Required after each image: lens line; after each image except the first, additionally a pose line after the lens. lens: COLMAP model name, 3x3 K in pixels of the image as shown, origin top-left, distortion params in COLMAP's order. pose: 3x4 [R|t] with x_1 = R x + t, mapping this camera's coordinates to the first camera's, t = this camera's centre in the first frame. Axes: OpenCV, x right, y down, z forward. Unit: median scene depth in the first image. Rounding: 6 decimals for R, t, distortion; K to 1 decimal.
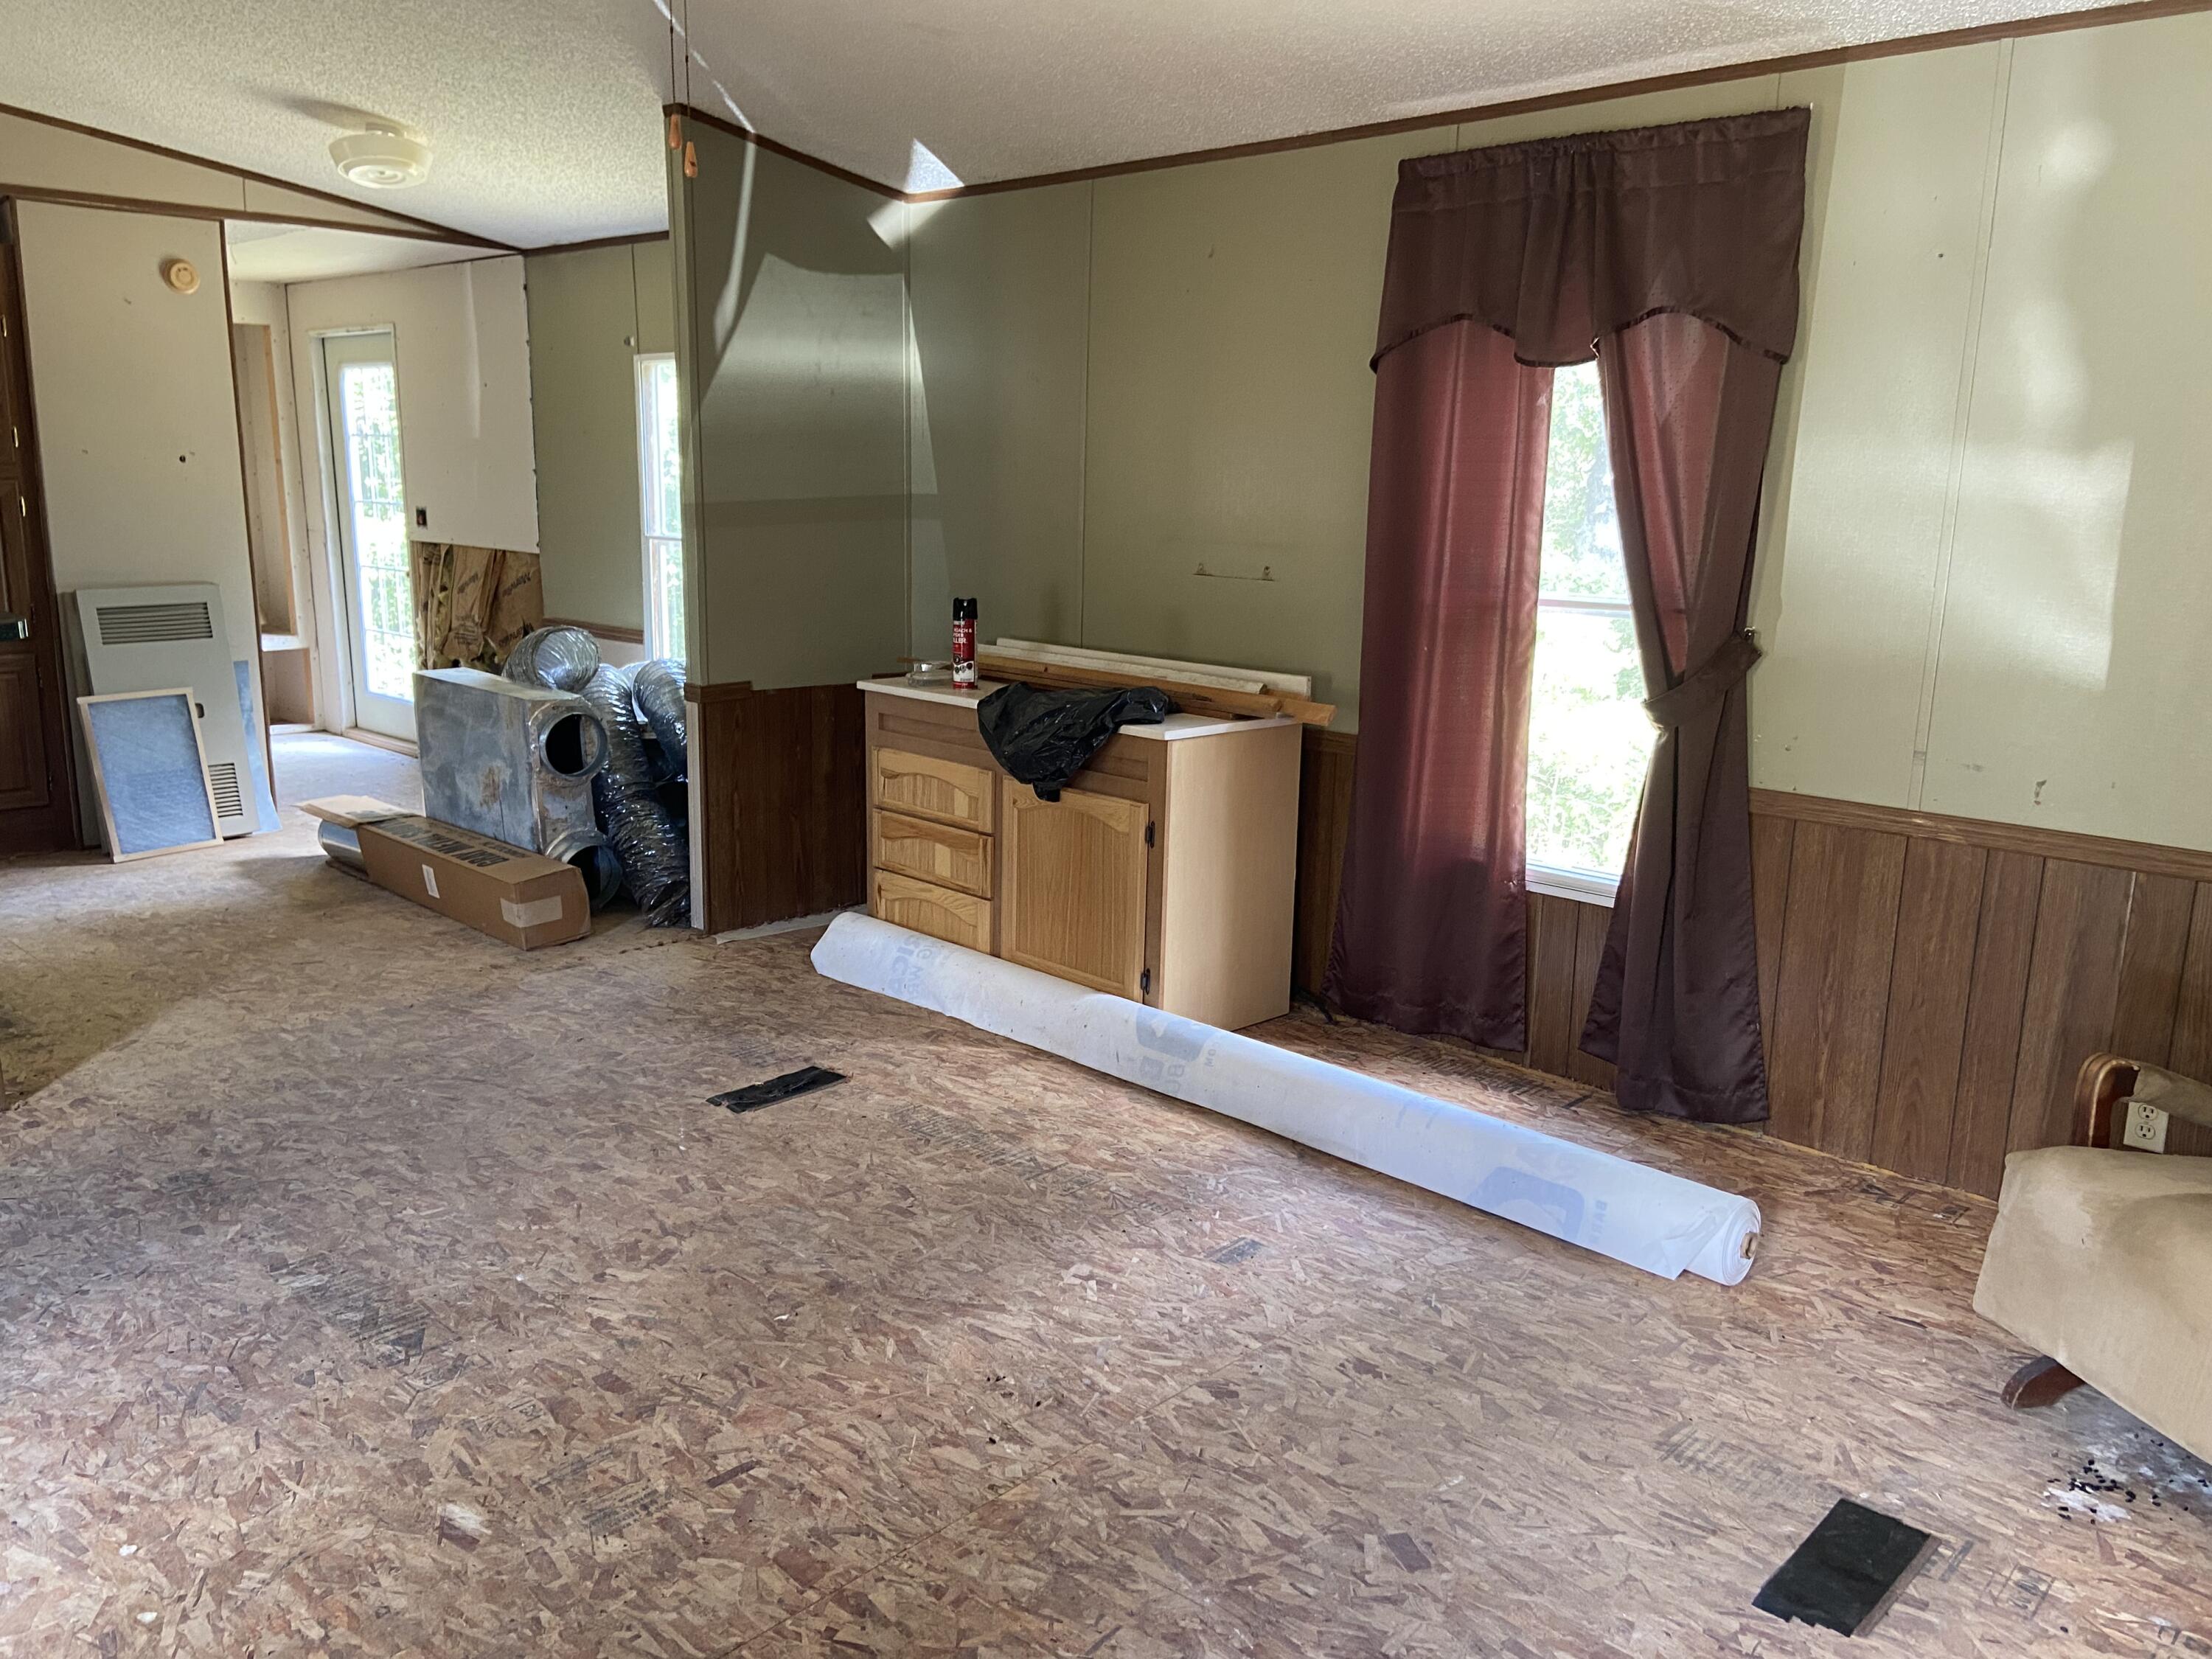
lens RADIAL K [[1649.6, 0, 1120.2], [0, 1649.6, 826.1], [0, 0, 1]] dist [0.106319, -0.121576]
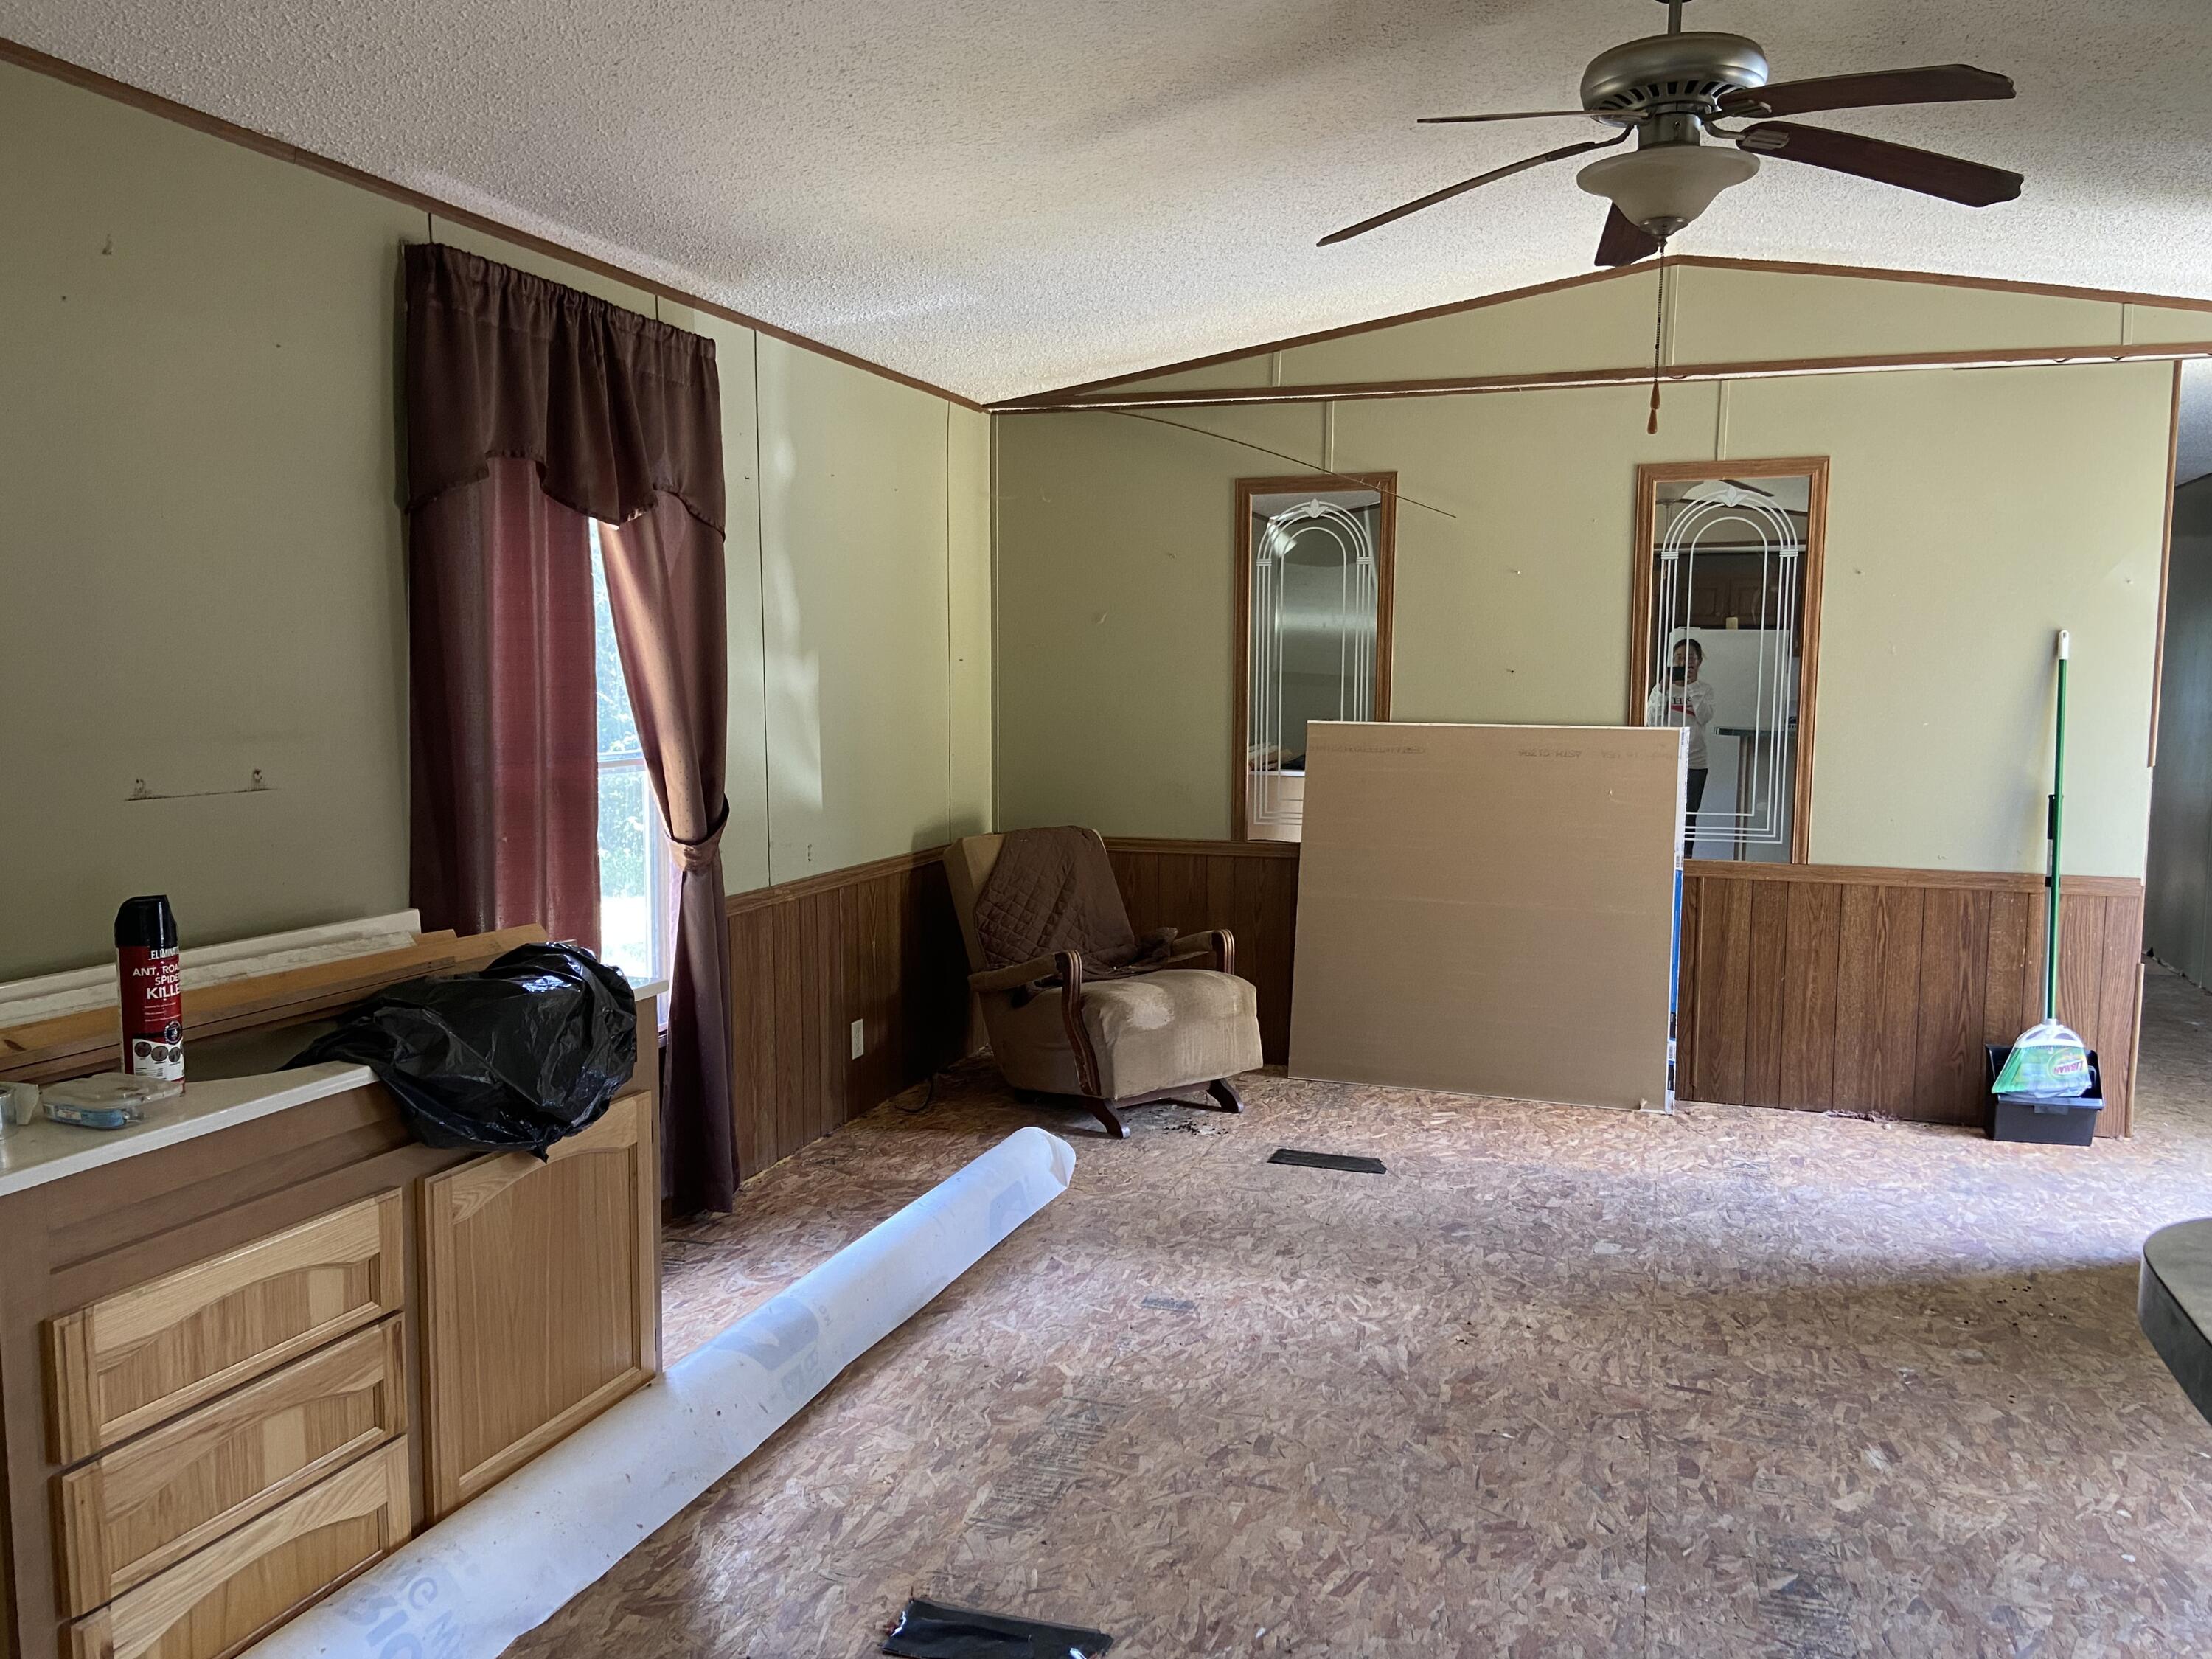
lens RADIAL K [[1649.6, 0, 1120.2], [0, 1649.6, 826.1], [0, 0, 1]] dist [0.106319, -0.121576]
pose [[-0.417173, -0.116159, 0.901373, -0.866645], [0.167874, 0.964883, 0.202039, -0.288399], [-0.893188, 0.235602, -0.383022, 1.308892]]
